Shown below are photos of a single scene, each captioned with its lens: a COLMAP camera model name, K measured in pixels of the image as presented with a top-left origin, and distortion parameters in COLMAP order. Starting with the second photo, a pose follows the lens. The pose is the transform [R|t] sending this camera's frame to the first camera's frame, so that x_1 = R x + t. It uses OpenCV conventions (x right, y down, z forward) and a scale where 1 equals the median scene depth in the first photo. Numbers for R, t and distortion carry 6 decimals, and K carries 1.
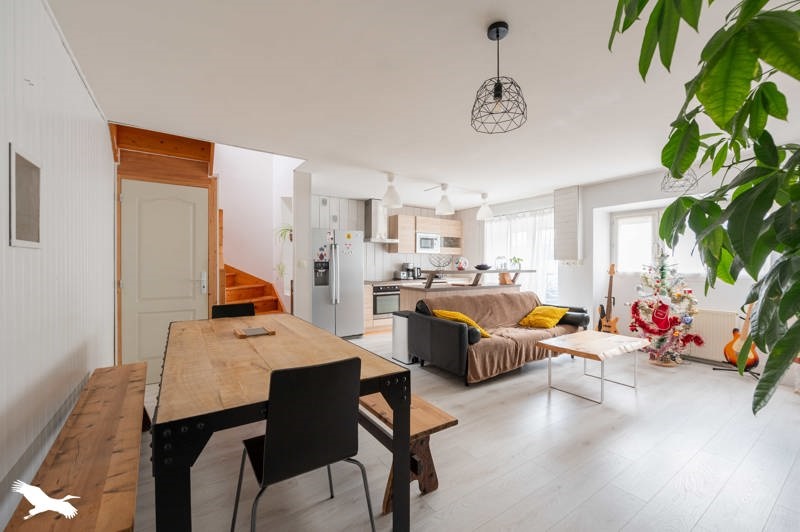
lens RADIAL K [[326.1, 0, 400.0], [0, 326.1, 266.0], [0, 0, 1]] dist [0.000017, -0.000002]
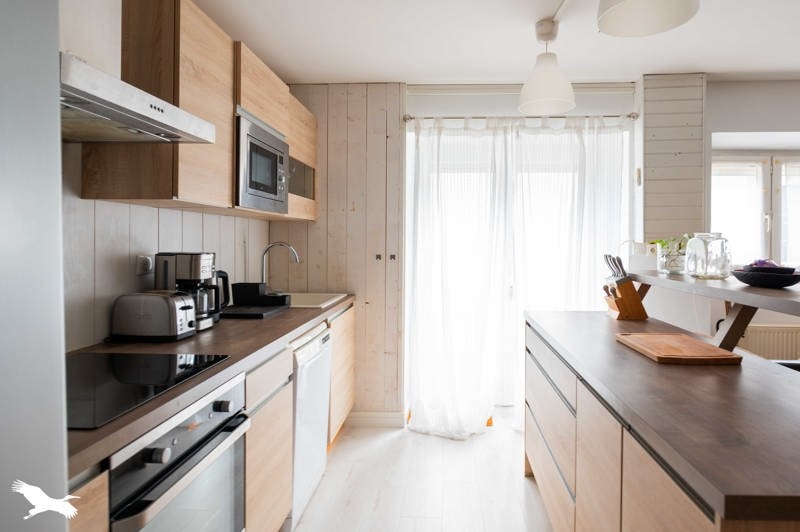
lens RADIAL K [[367.4, 0, 402.2], [0, 367.4, 240.2], [0, 0, 1]] dist [-0.000076, 0.000005]
pose [[0.635984, -0.001521, 0.771701, -0.076899], [0.003565, 0.999993, -0.000966, -0.017446], [-0.771694, 0.003366, 0.635985, 0.789885]]
